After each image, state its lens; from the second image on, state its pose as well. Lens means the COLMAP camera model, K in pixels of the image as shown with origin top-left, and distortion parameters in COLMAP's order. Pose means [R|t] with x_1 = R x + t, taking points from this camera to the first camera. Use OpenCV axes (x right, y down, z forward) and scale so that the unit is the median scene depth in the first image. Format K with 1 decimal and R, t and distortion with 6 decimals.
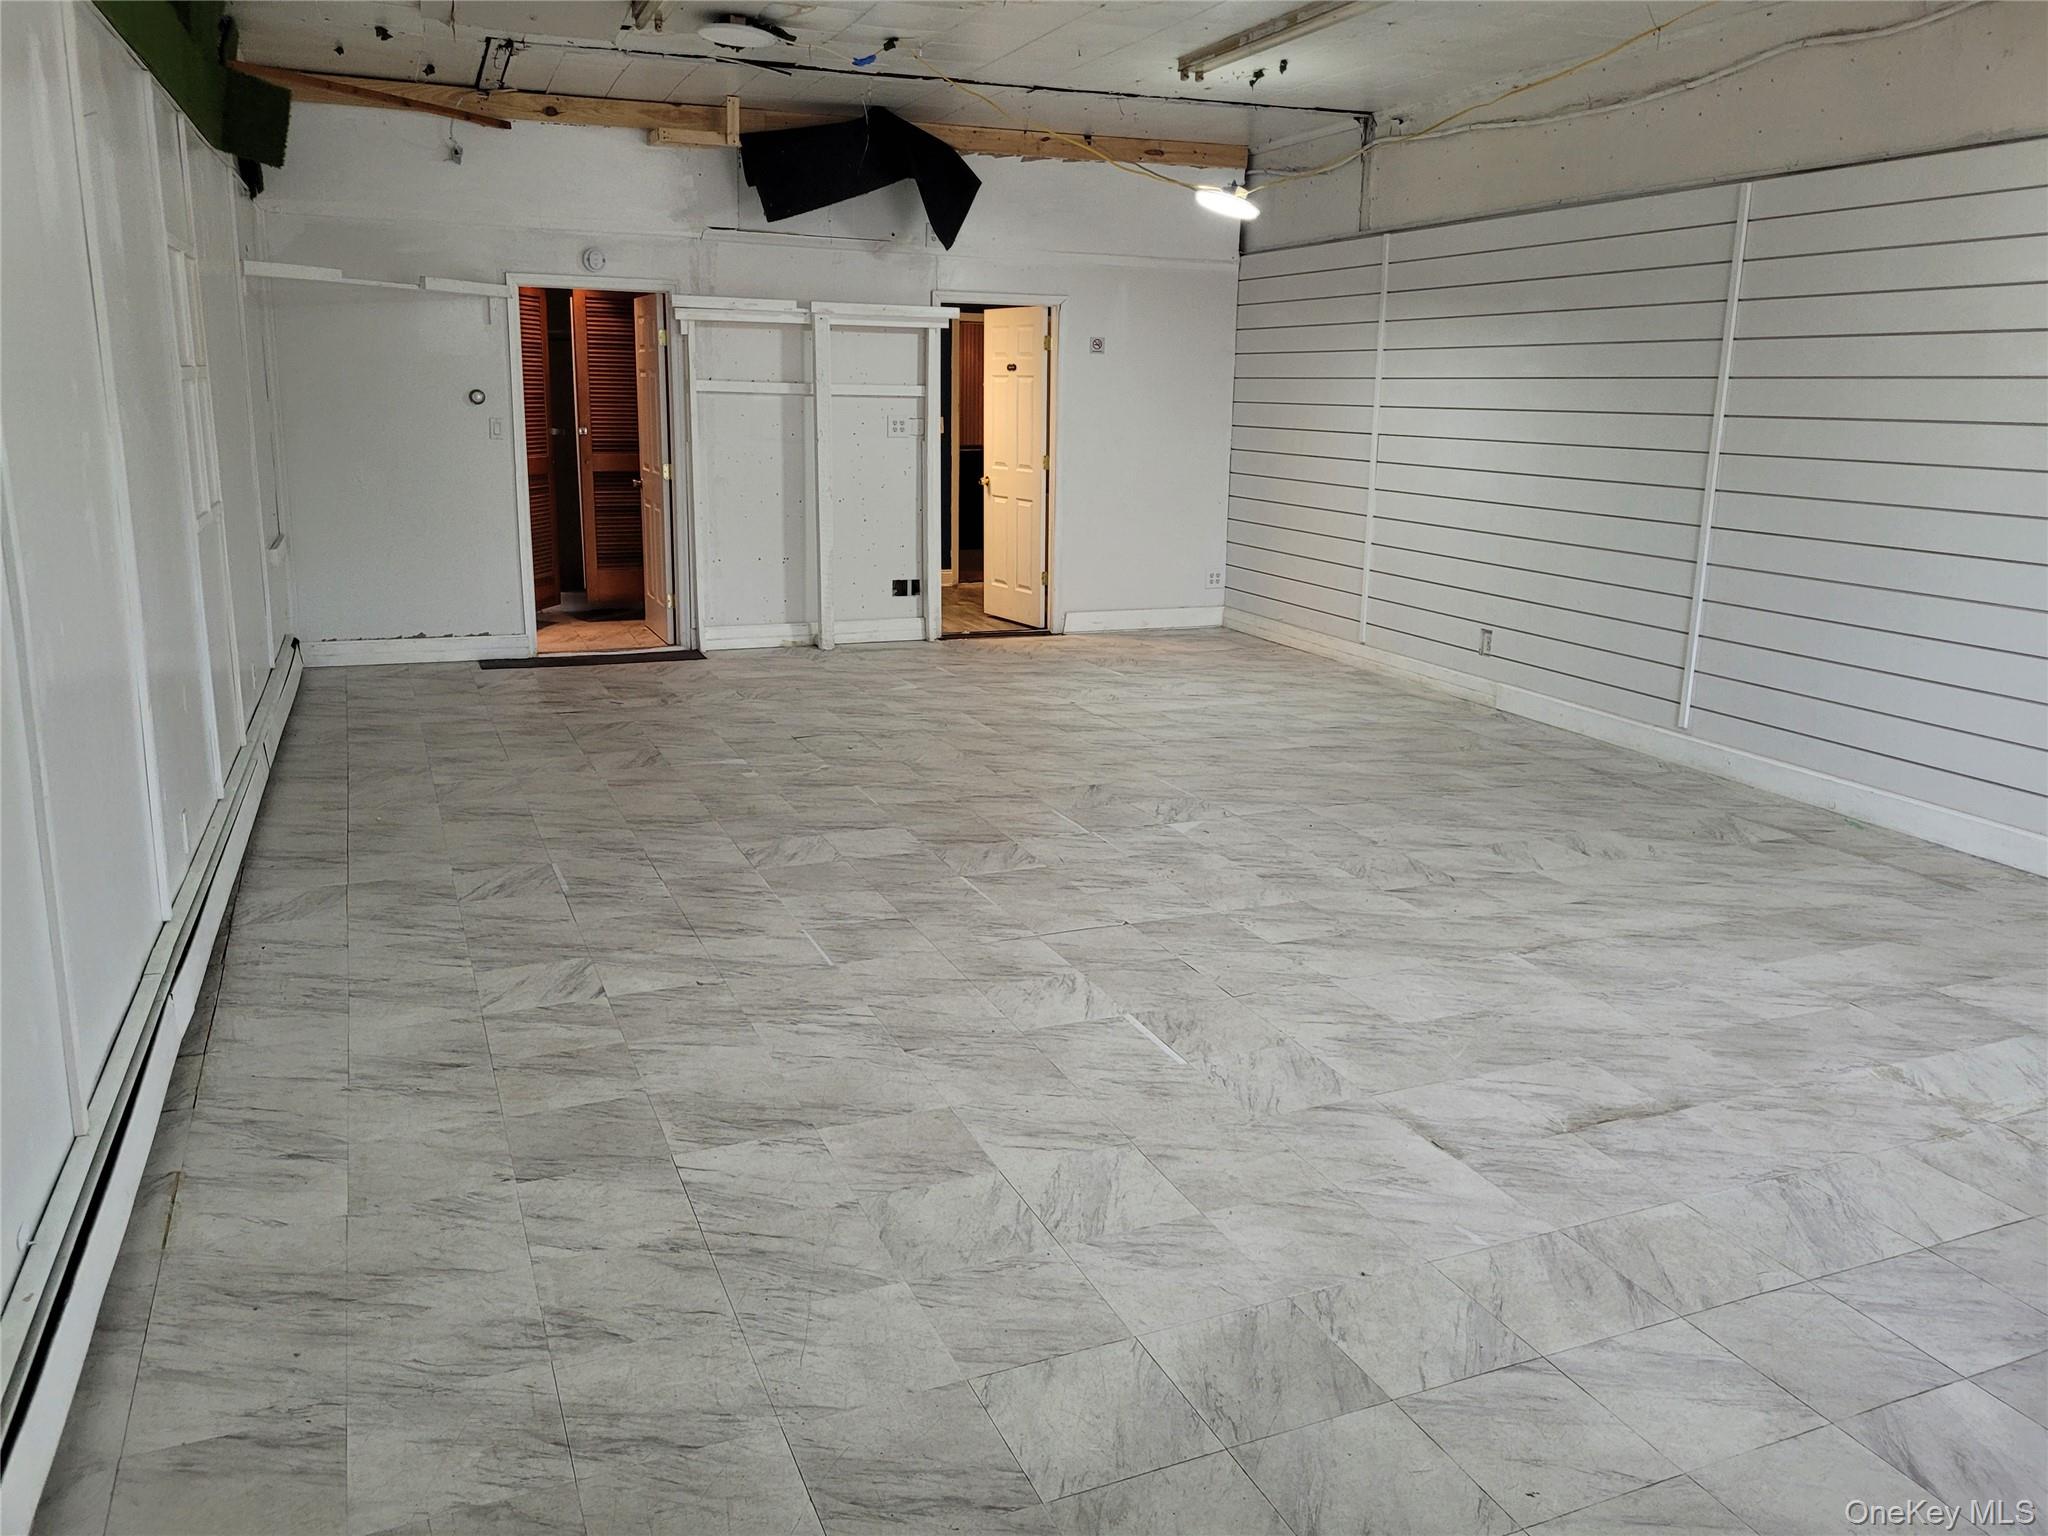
lens RADIAL K [[1581.2, 0, 1029.3], [0, 1581.2, 759.1], [0, 0, 1]] dist [0.044571, -0.030834]
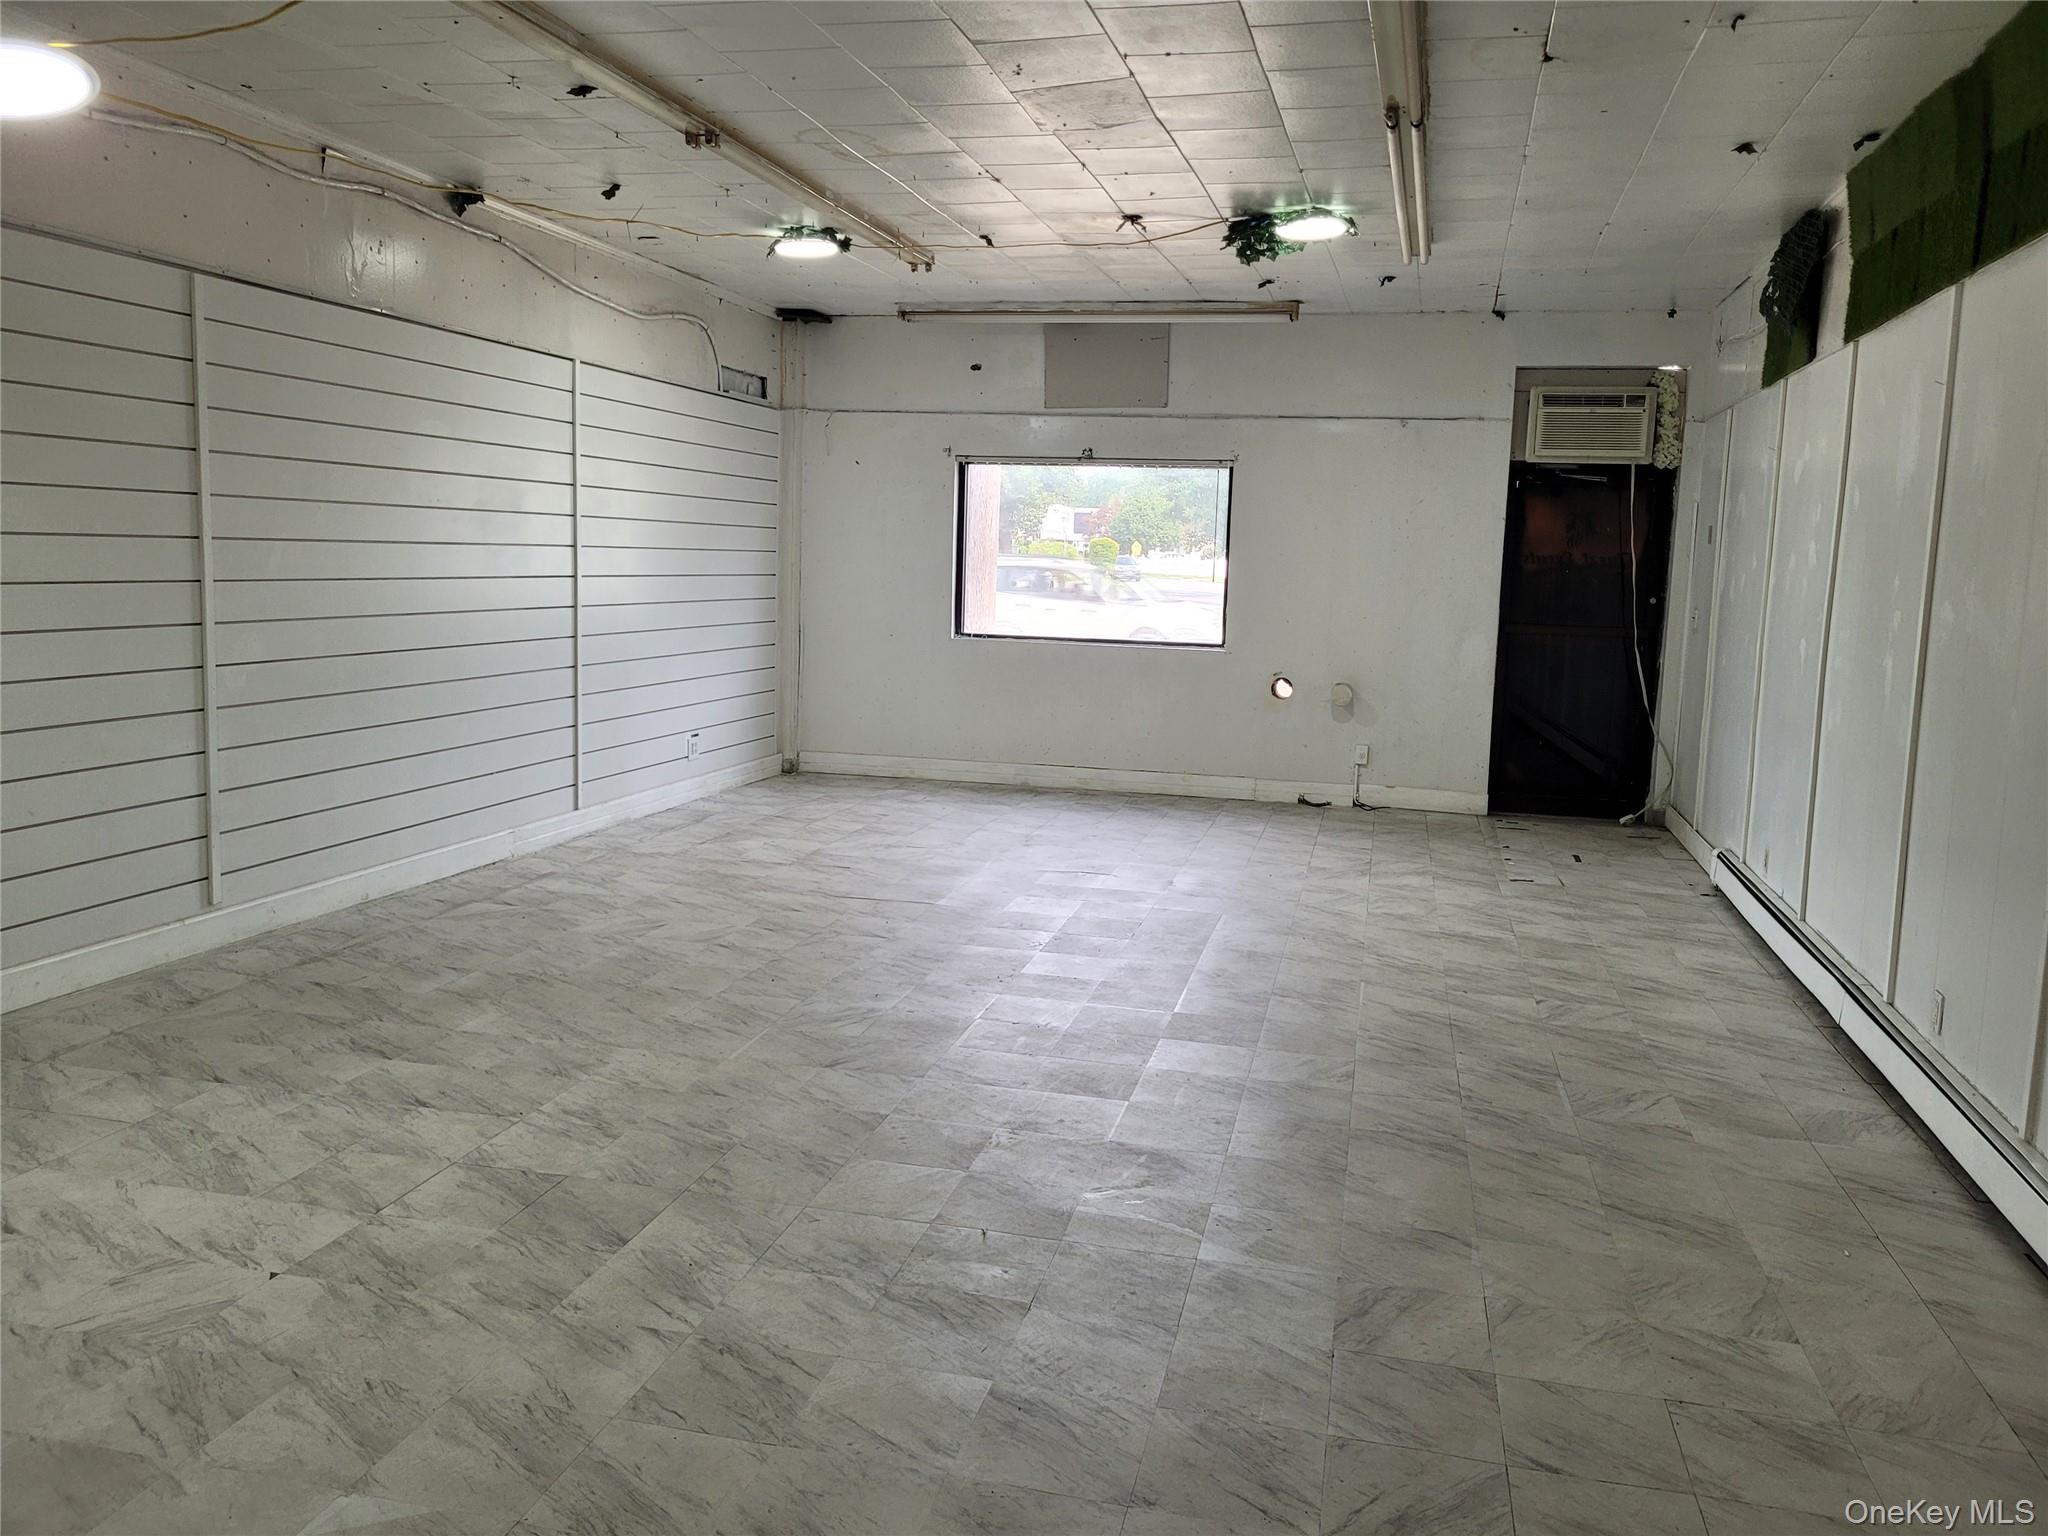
lens RADIAL K [[1581.2, 0, 1025.1], [0, 1581.2, 760.9], [0, 0, 1]] dist [0.044571, -0.030834]
pose [[-0.811691, -0.118200, 0.572003, -0.542924], [0.088988, 0.942852, 0.321110, -0.427118], [-0.577269, 0.311543, -0.754786, 1.804600]]
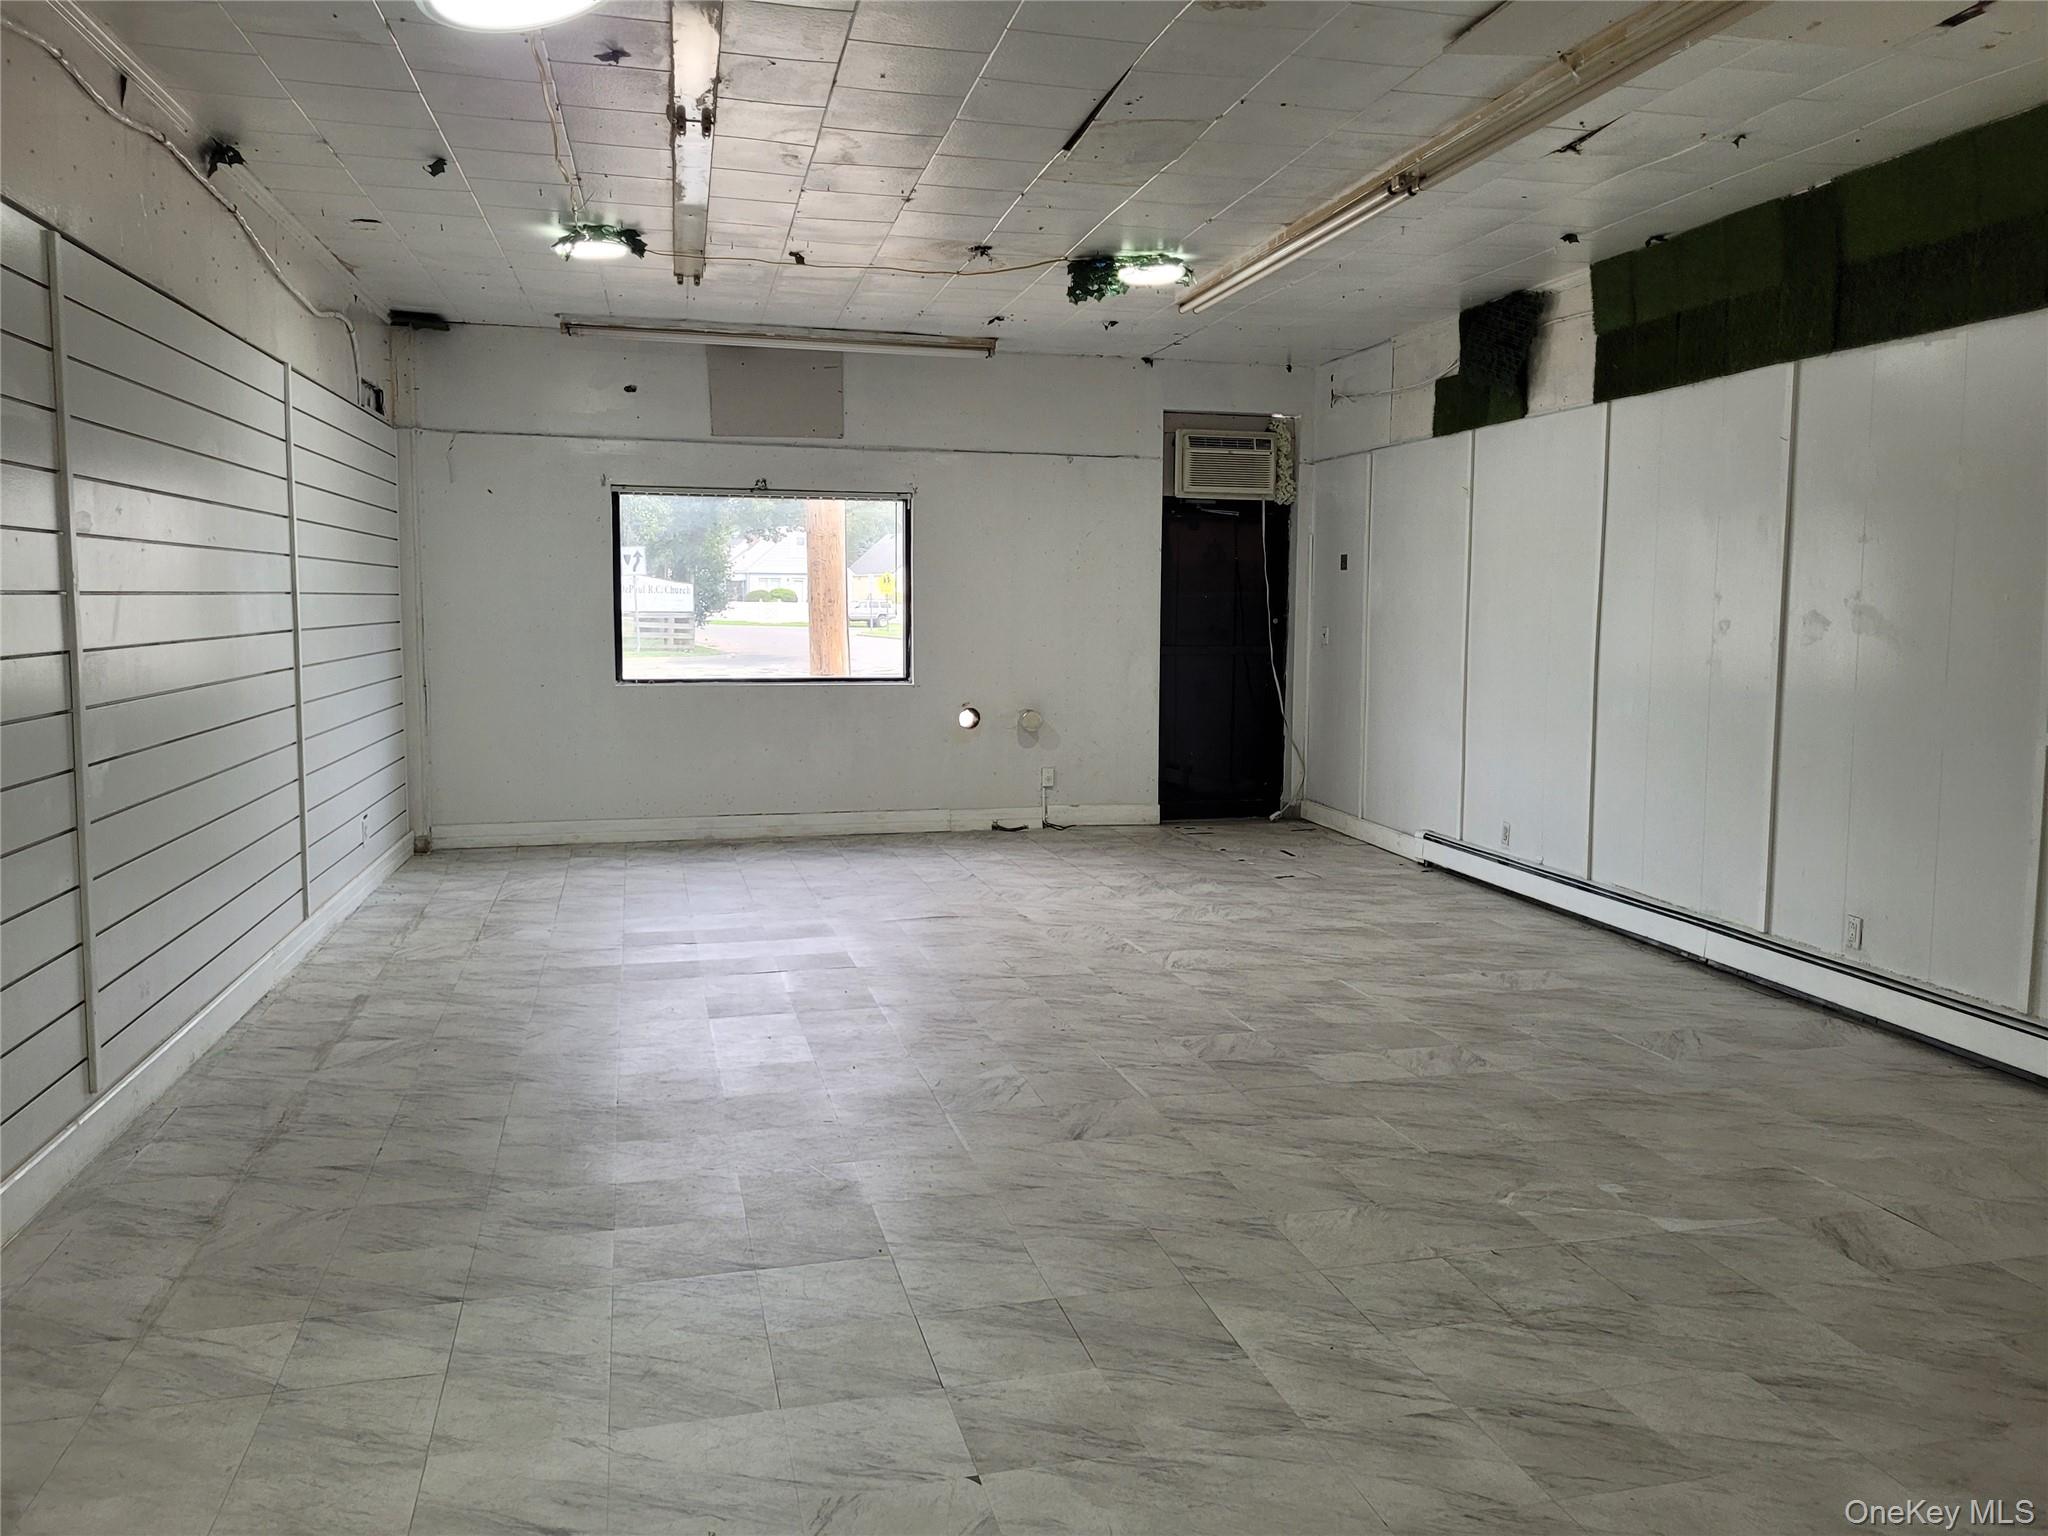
lens RADIAL K [[1581.2, 0, 1078.4], [0, 1581.2, 764.6], [0, 0, 1]] dist [0.044571, -0.030834]
pose [[-0.992524, -0.036680, 0.116407, -0.042657], [0.003611, 0.944529, 0.328409, -0.449083], [-0.121996, 0.326374, -0.937335, 1.970747]]
